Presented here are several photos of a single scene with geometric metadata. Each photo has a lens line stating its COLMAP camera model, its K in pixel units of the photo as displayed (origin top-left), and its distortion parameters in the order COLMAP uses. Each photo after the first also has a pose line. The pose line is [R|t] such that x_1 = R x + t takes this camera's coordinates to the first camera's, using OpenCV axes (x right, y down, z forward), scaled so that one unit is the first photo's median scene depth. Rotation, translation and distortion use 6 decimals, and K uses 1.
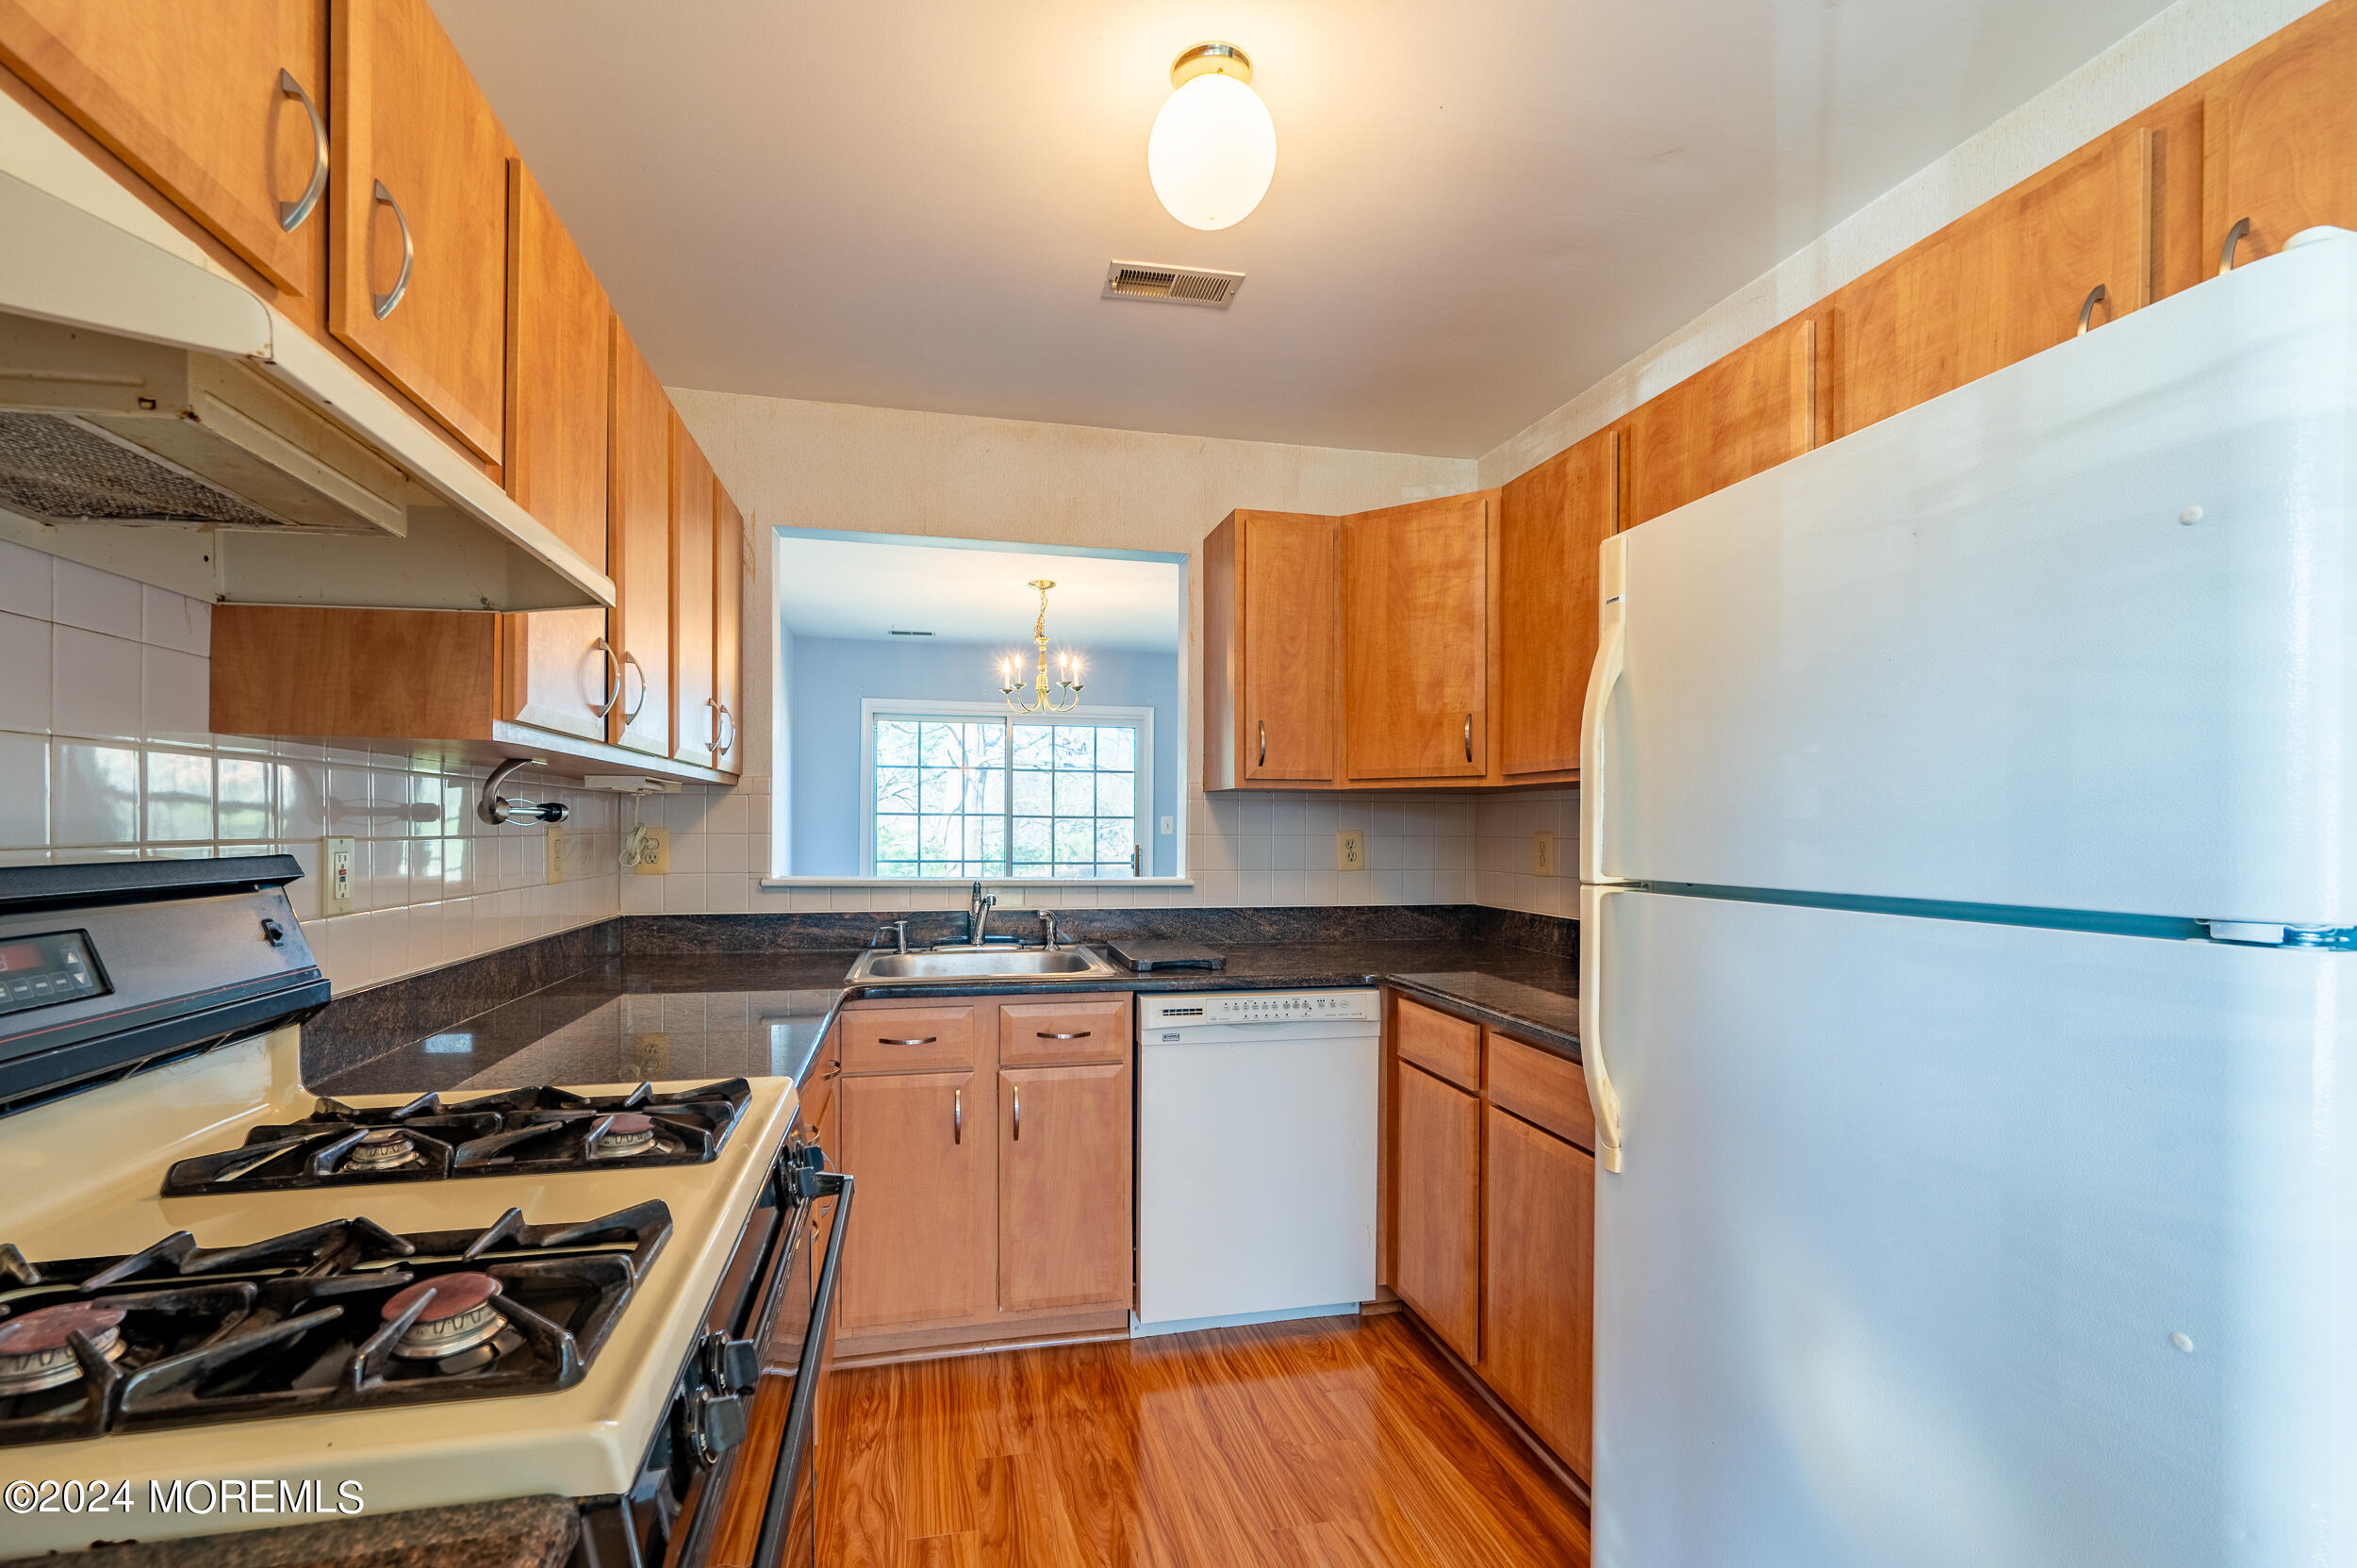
lens RADIAL K [[974.3, 0, 1166.1], [0, 974.3, 803.9], [0, 0, 1]] dist [0.000471, 0.000156]
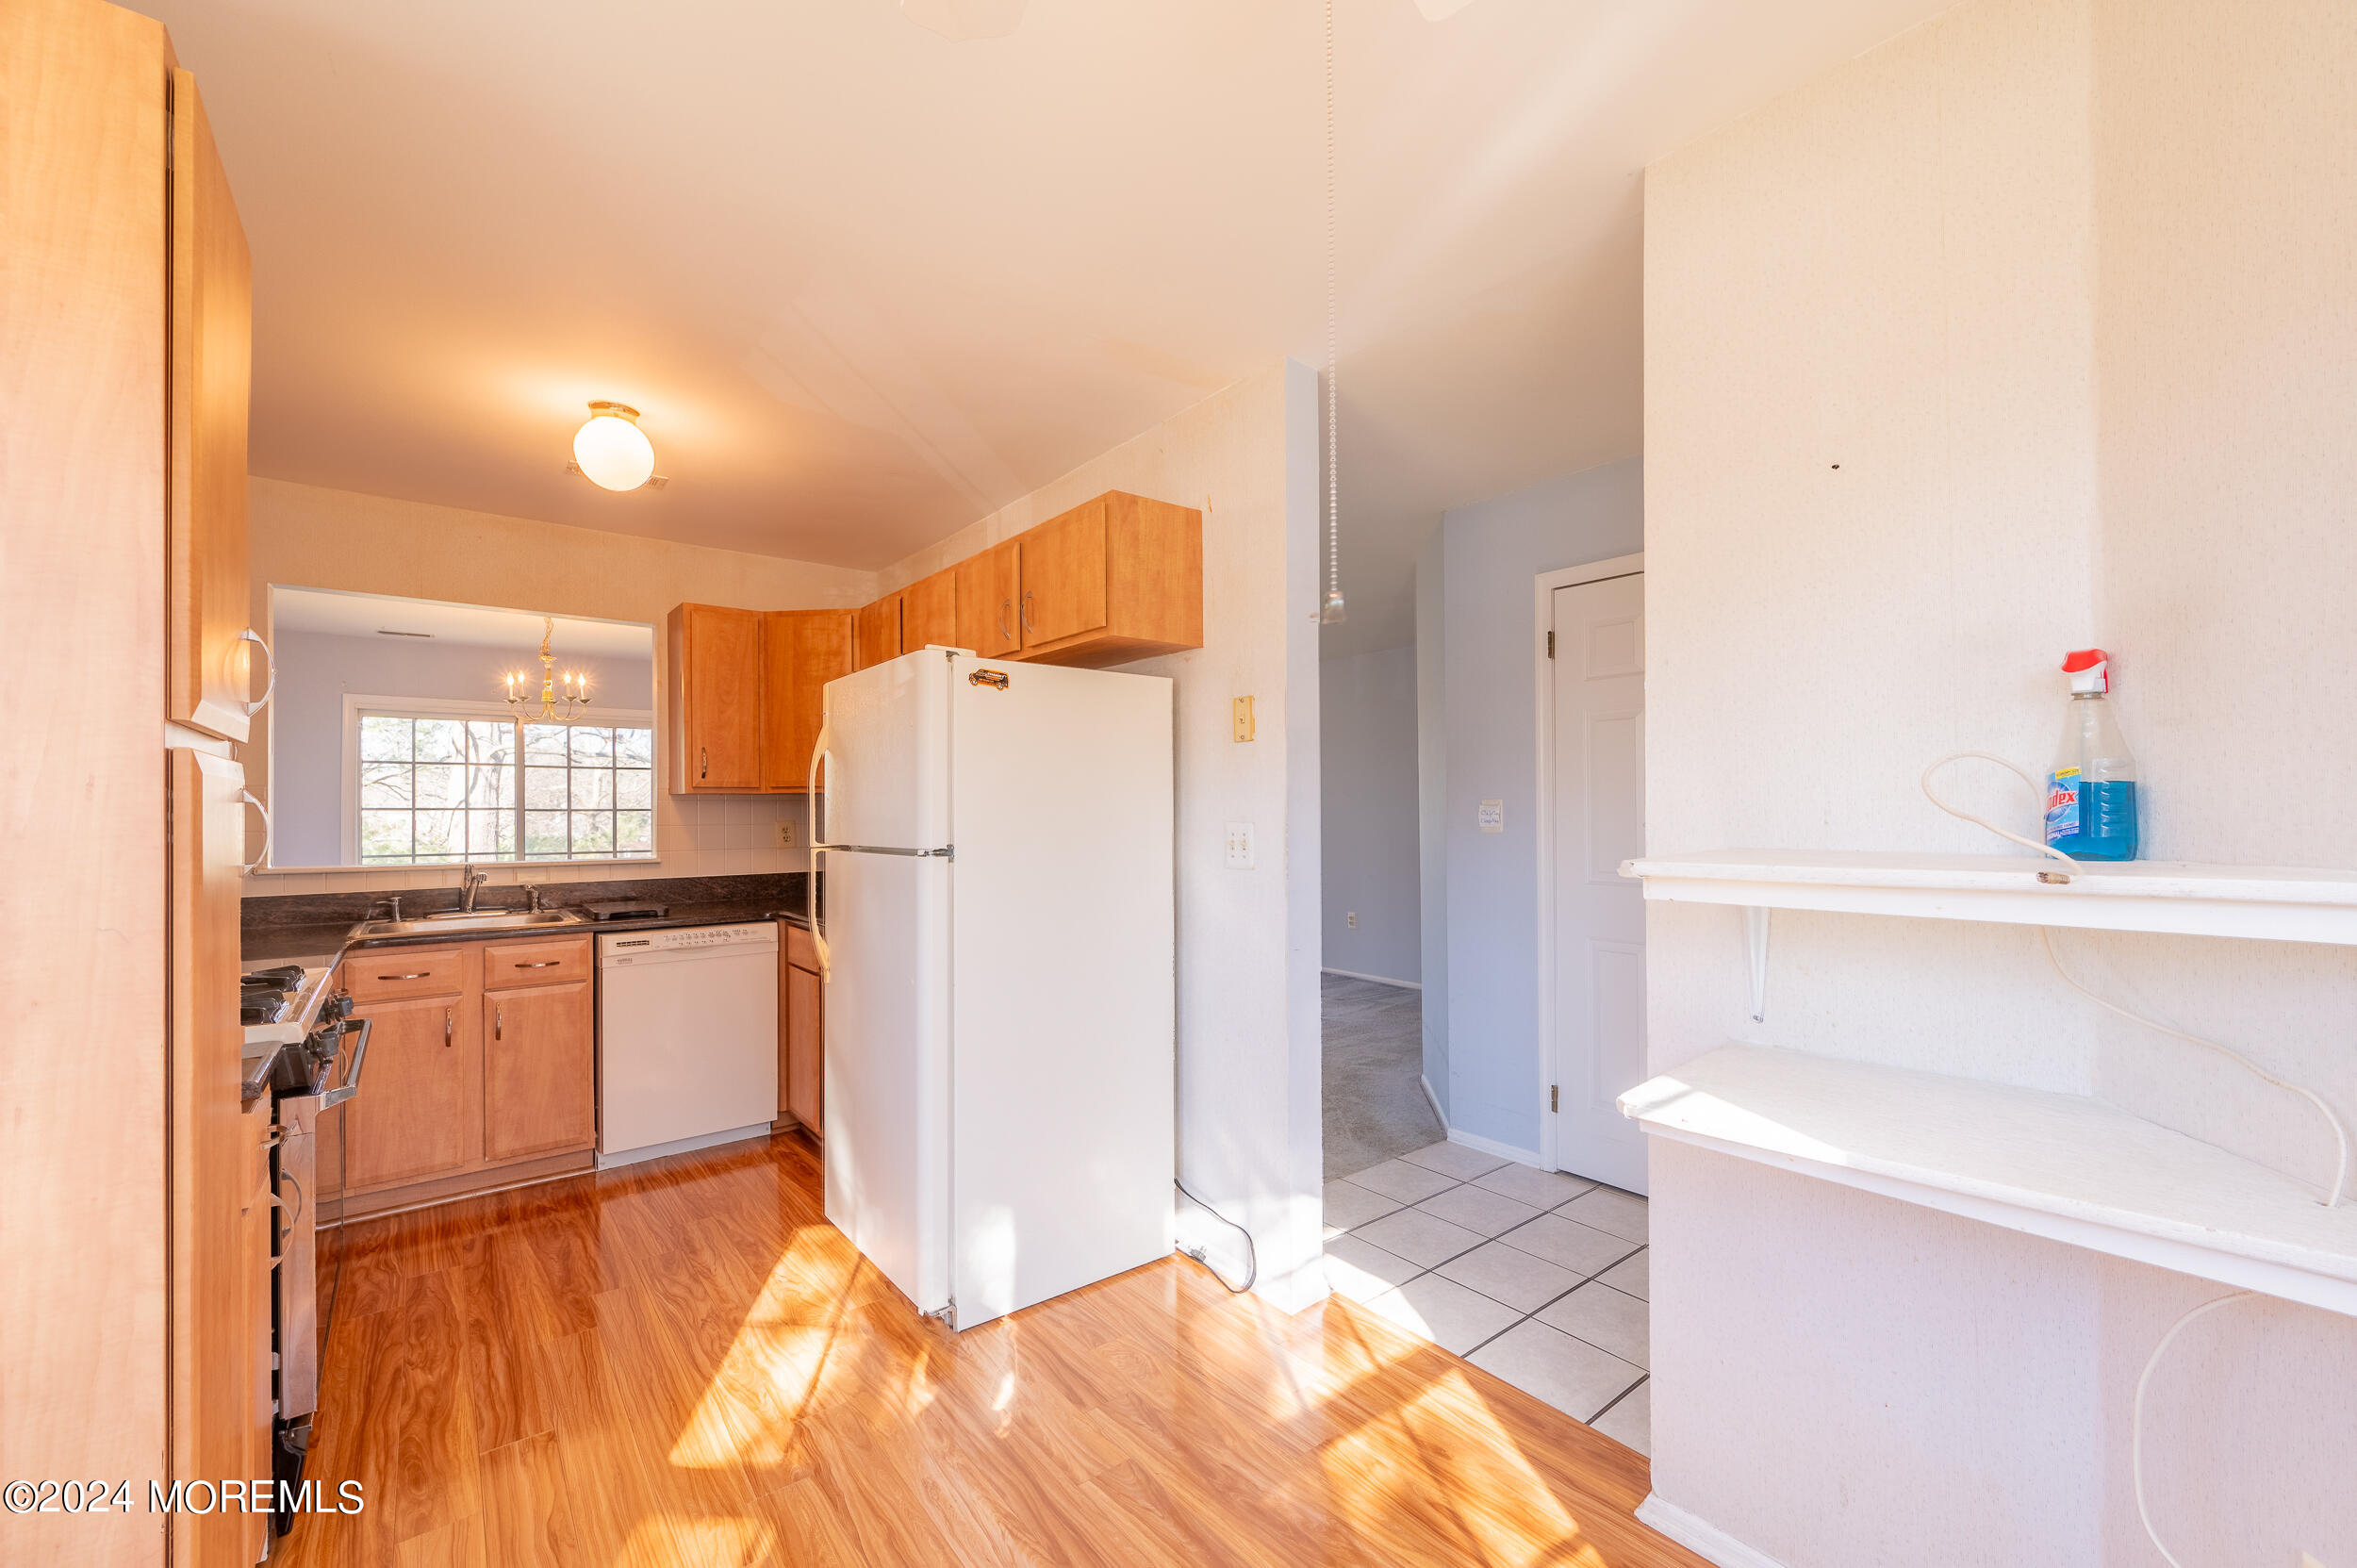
lens RADIAL K [[943.3, 0, 1177.5], [0, 943.3, 790.1], [0, 0, 1]] dist [0.000598, 0.000195]
pose [[0.908003, -0.003754, 0.418948, 0.166503], [0.003277, 0.999993, 0.001857, -0.023887], [-0.418952, -0.000314, 0.908008, -0.658636]]
